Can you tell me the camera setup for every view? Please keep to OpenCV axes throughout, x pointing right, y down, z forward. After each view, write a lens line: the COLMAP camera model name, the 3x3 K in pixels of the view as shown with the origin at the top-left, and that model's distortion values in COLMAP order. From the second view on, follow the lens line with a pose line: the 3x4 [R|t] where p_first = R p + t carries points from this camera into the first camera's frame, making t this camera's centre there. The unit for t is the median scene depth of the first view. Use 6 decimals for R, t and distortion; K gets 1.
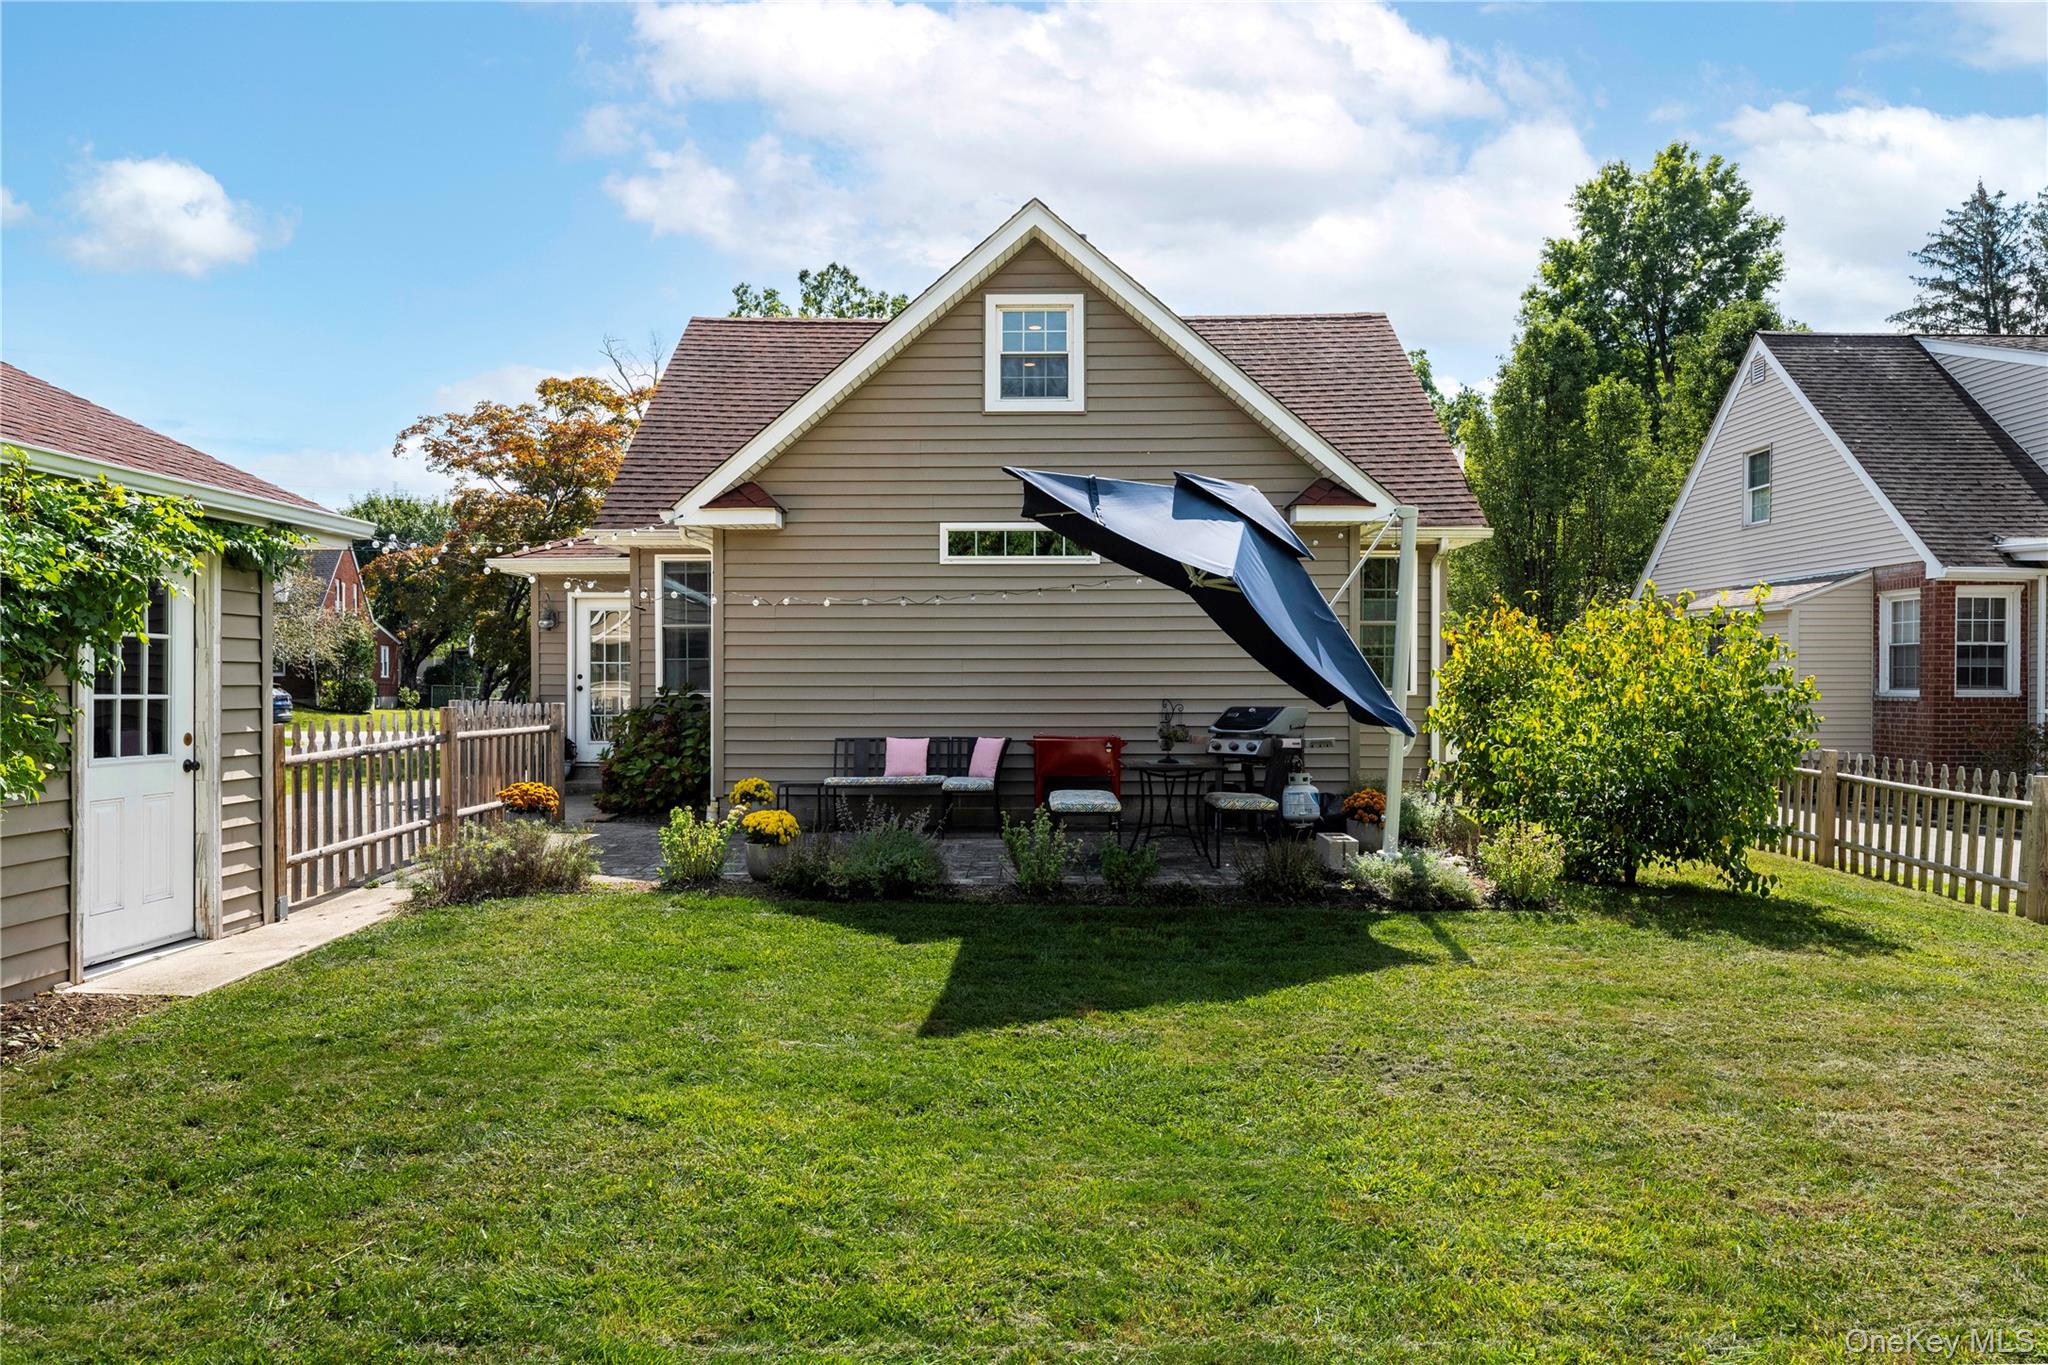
lens RADIAL K [[1380.0, 0, 1024.0], [0, 1380.0, 682.5], [0, 0, 1]] dist [0.000767, -0.000720]
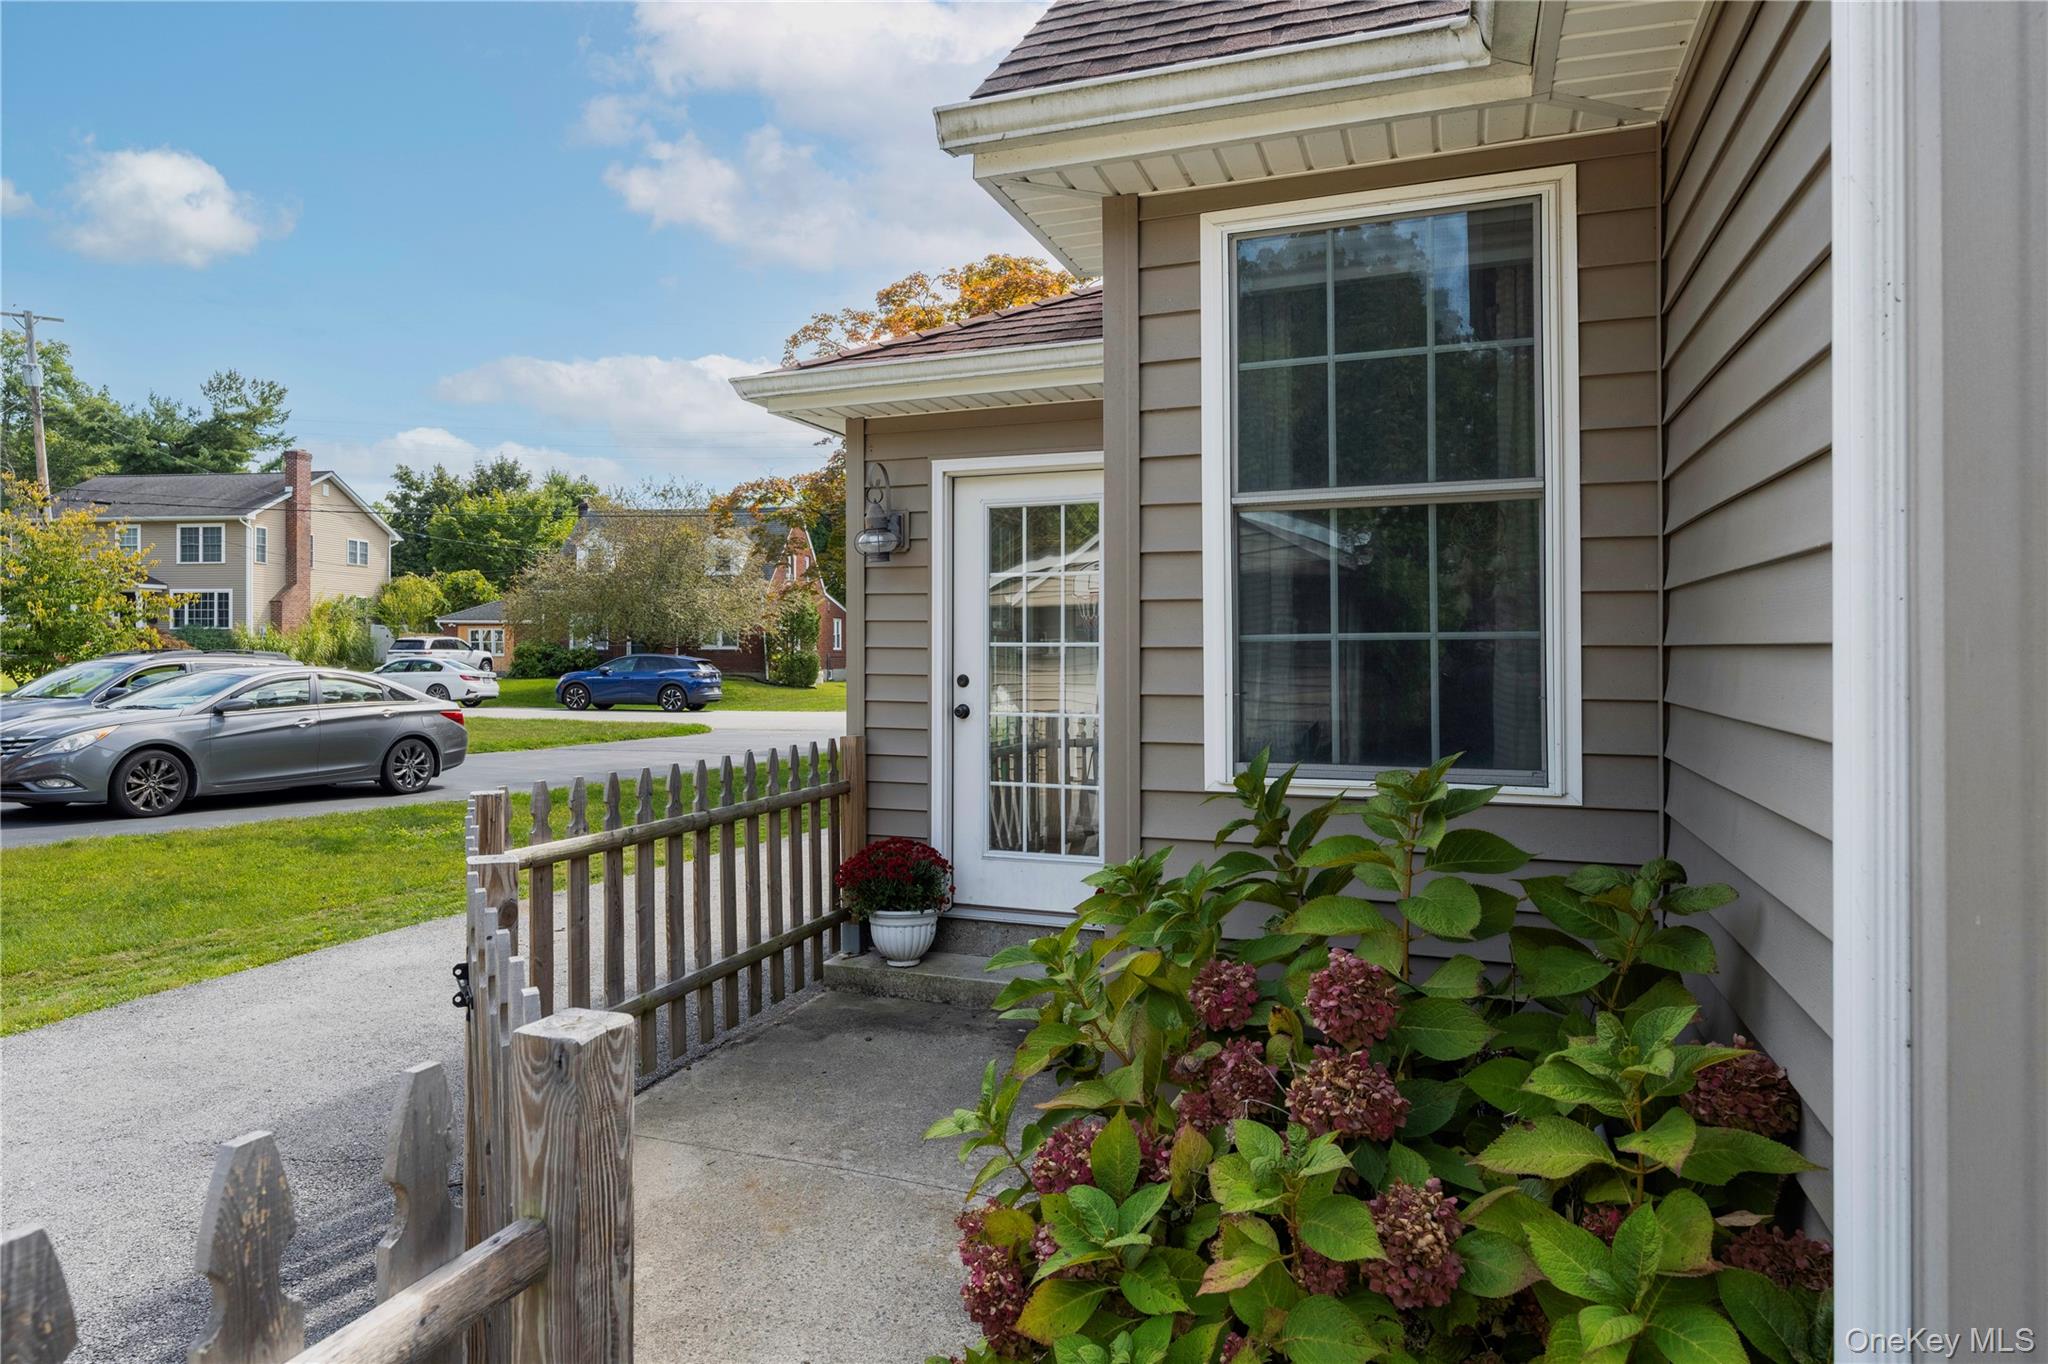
lens RADIAL K [[1167.1, 0, 1024.0], [0, 1167.1, 682.0], [0, 0, 1]] dist [0.000028, -0.000006]
pose [[0.949026, 0.017623, -0.314706, -0.095747], [-0.009188, 0.999558, 0.028266, -0.007679], [0.315065, -0.023934, 0.948768, 0.330018]]
